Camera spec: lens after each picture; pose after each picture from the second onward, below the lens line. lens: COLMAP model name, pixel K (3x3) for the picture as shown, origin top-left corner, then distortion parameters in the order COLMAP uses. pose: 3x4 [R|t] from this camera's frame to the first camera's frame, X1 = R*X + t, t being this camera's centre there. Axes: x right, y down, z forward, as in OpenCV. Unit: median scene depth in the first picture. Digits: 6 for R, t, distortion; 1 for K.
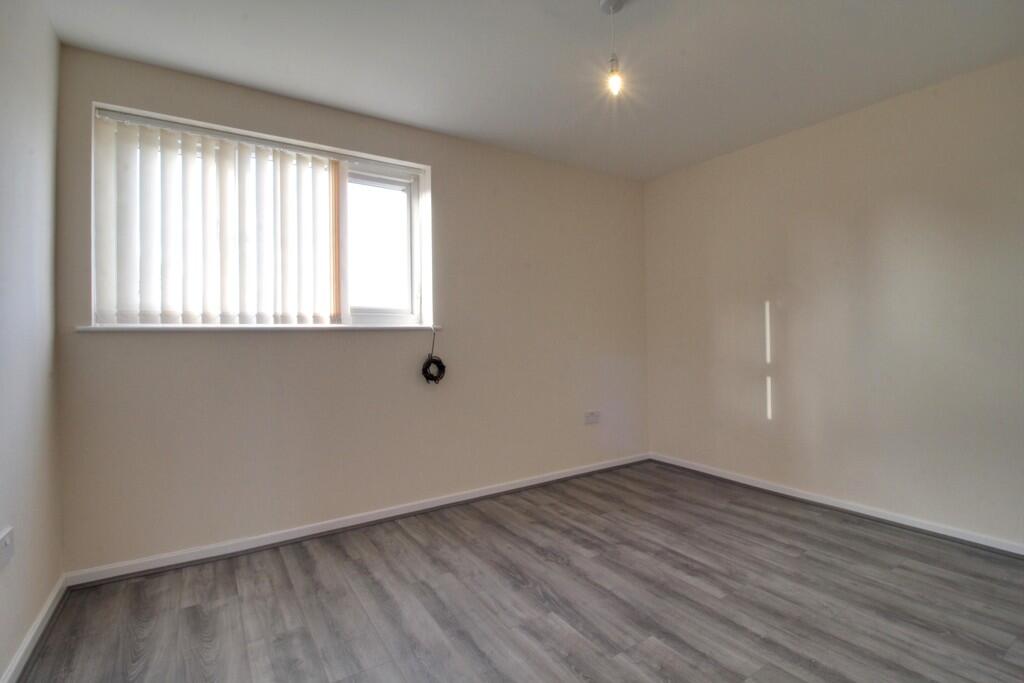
lens RADIAL K [[472.1, 0, 506.6], [0, 472.1, 338.2], [0, 0, 1]] dist [-0.000863, -0.001440]
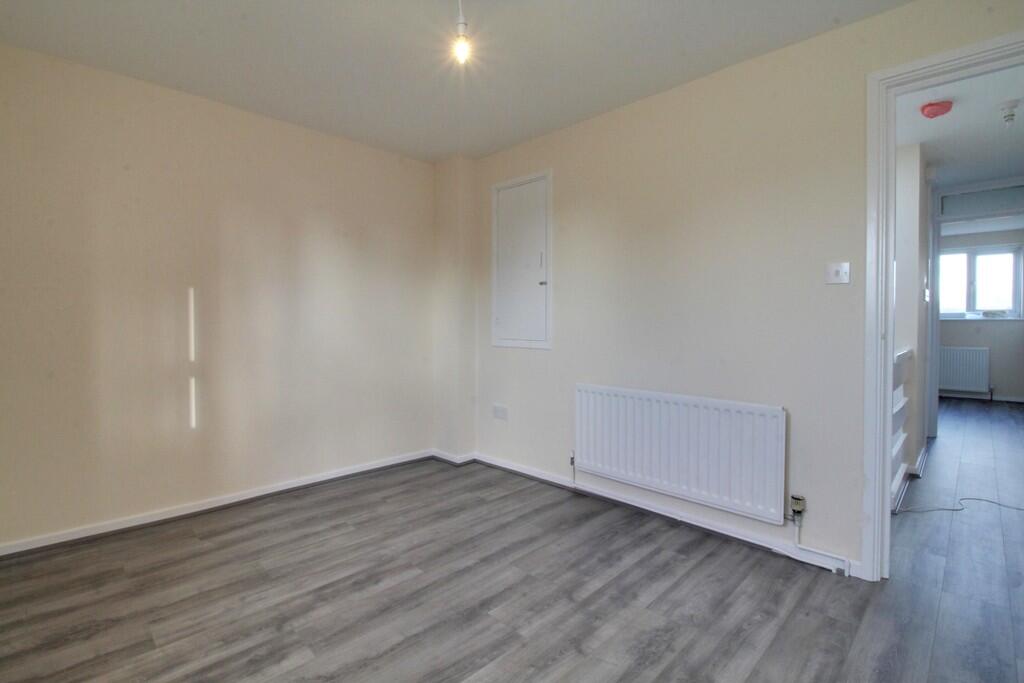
lens RADIAL K [[472.1, 0, 511.2], [0, 472.1, 340.8], [0, 0, 1]] dist [-0.000863, -0.001440]
pose [[-0.217595, -0.018727, 0.975860, -0.540242], [0.001282, 0.999810, 0.019472, -0.000554], [-0.976038, 0.005488, -0.217529, 0.874648]]
